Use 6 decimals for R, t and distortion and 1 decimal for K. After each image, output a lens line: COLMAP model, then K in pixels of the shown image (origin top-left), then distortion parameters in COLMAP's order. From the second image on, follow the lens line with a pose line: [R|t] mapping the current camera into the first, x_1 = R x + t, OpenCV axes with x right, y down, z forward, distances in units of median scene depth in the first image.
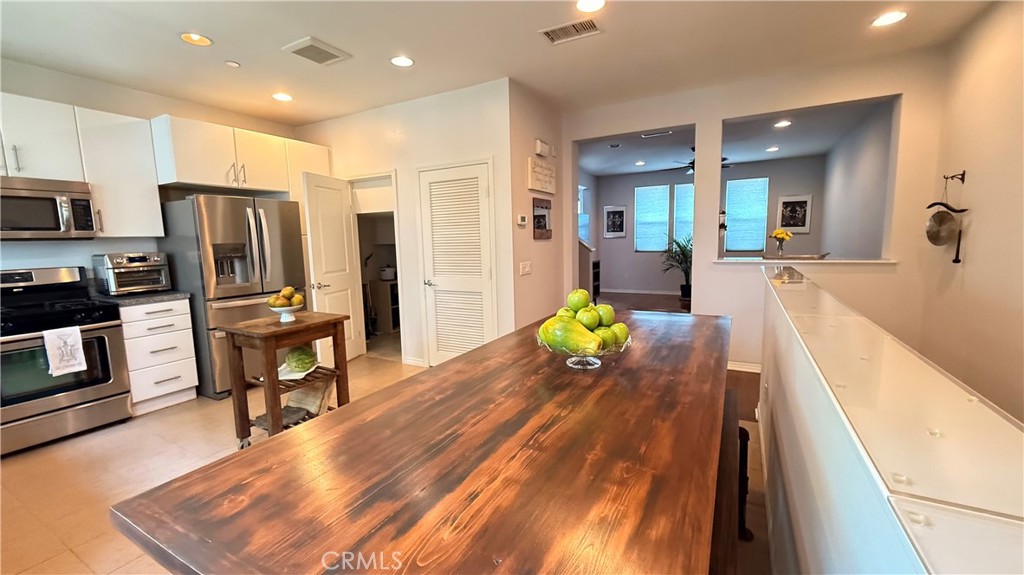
lens RADIAL K [[408.5, 0, 514.6], [0, 408.5, 286.5], [0, 0, 1]] dist [-0.001756, 0.000218]
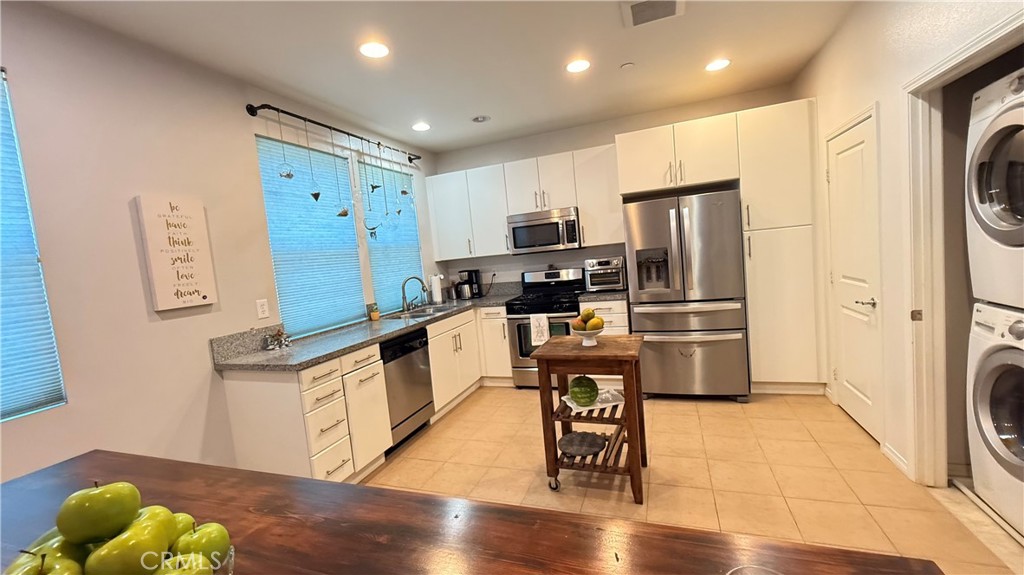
lens RADIAL K [[408.5, 0, 514.8], [0, 408.5, 285.9], [0, 0, 1]] dist [-0.001756, 0.000218]
pose [[0.147232, 0.087985, -0.985181, 0.245552], [-0.024502, 0.996054, 0.085294, -0.096654], [0.988798, 0.011581, 0.148807, 0.554118]]
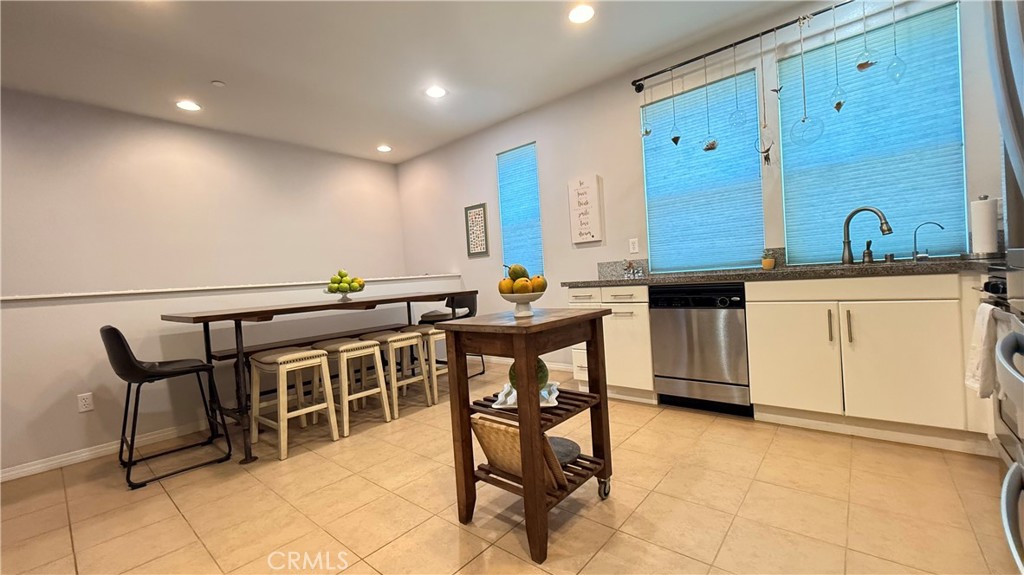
lens RADIAL K [[408.5, 0, 512.3], [0, 408.5, 285.6], [0, 0, 1]] dist [-0.001756, 0.000218]
pose [[-0.973328, 0.083270, 0.213771, -0.540069], [0.112531, 0.985295, 0.128569, -0.040091], [-0.199922, 0.149195, -0.968386, 1.294475]]
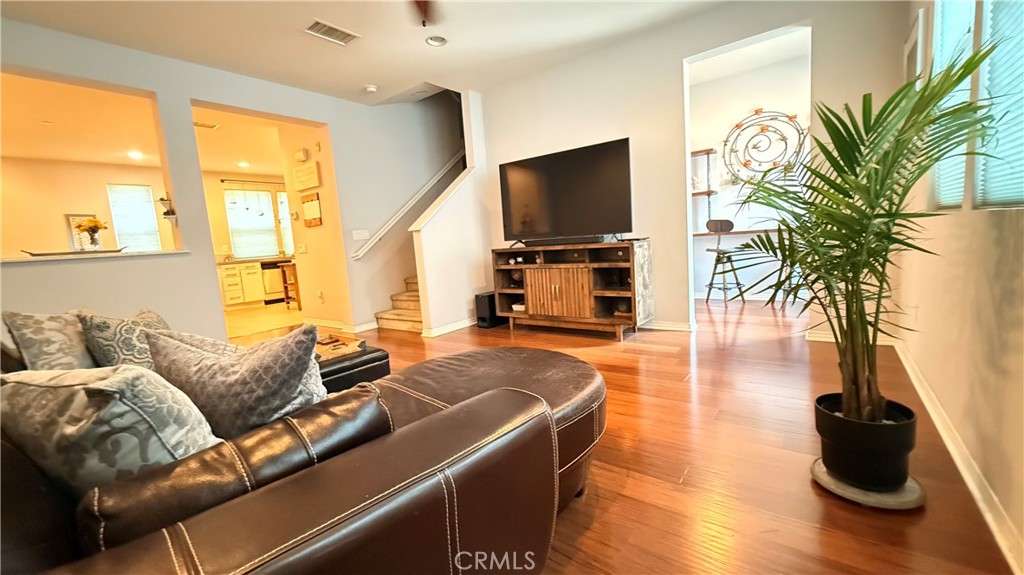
lens RADIAL K [[408.5, 0, 511.5], [0, 408.5, 281.1], [0, 0, 1]] dist [-0.001756, 0.000218]
pose [[-0.150880, 0.144974, -0.977864, 1.537524], [-0.039154, 0.987535, 0.152449, -0.215059], [0.987776, 0.061289, -0.143323, 2.239598]]
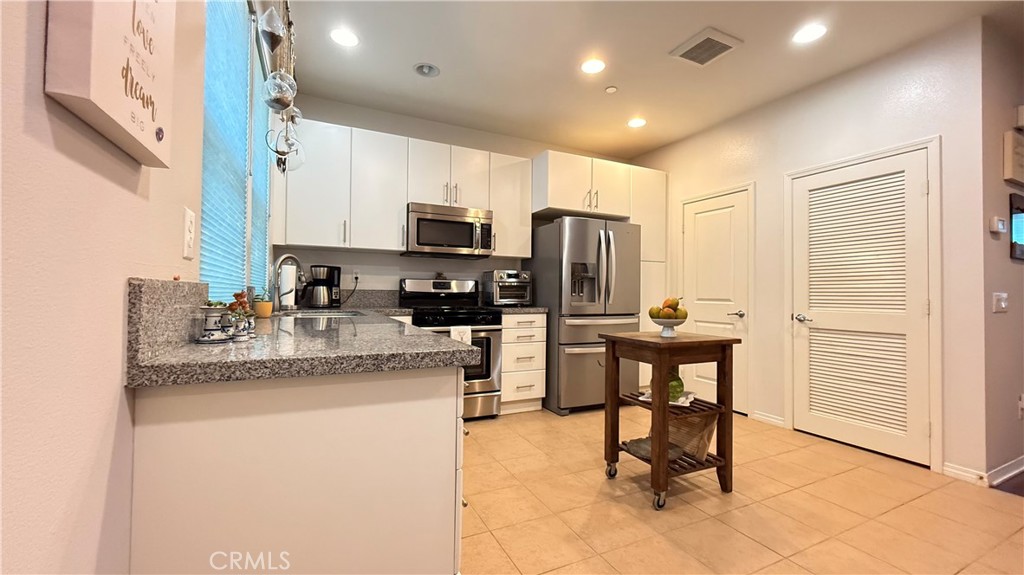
lens RADIAL K [[408.5, 0, 514.8], [0, 408.5, 285.7], [0, 0, 1]] dist [-0.001756, 0.000218]
pose [[0.816347, 0.021295, -0.577169, -0.255452], [-0.097911, 0.989958, -0.101961, 0.077390], [0.569202, 0.139746, 0.810235, 0.074022]]
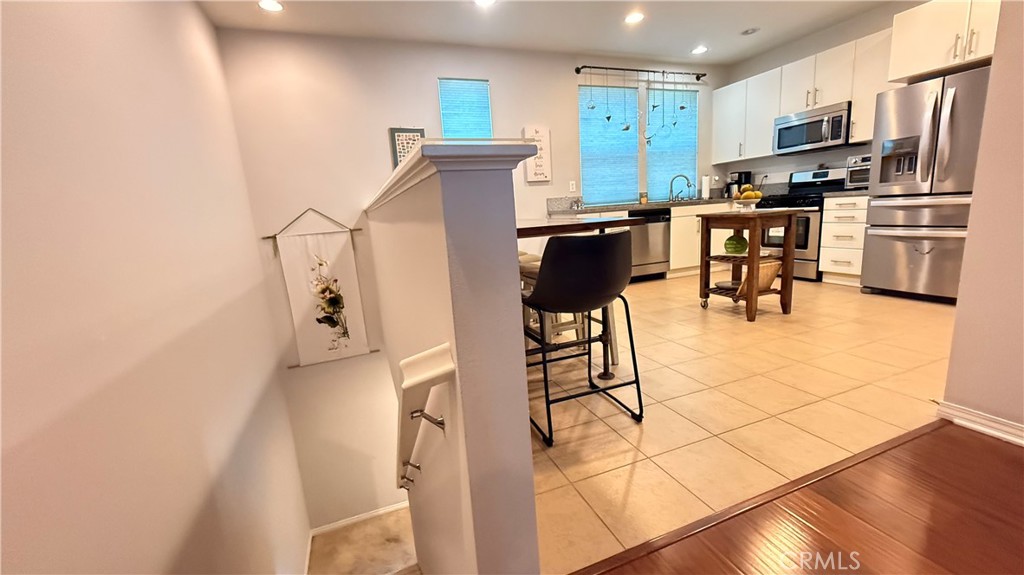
lens RADIAL K [[408.5, 0, 514.0], [0, 408.5, 287.1], [0, 0, 1]] dist [-0.001756, 0.000218]
pose [[-0.643151, 0.209499, -0.736523, 0.695780], [-0.007811, 0.960001, 0.279886, -0.033010], [0.765699, 0.185762, -0.615790, 1.007076]]
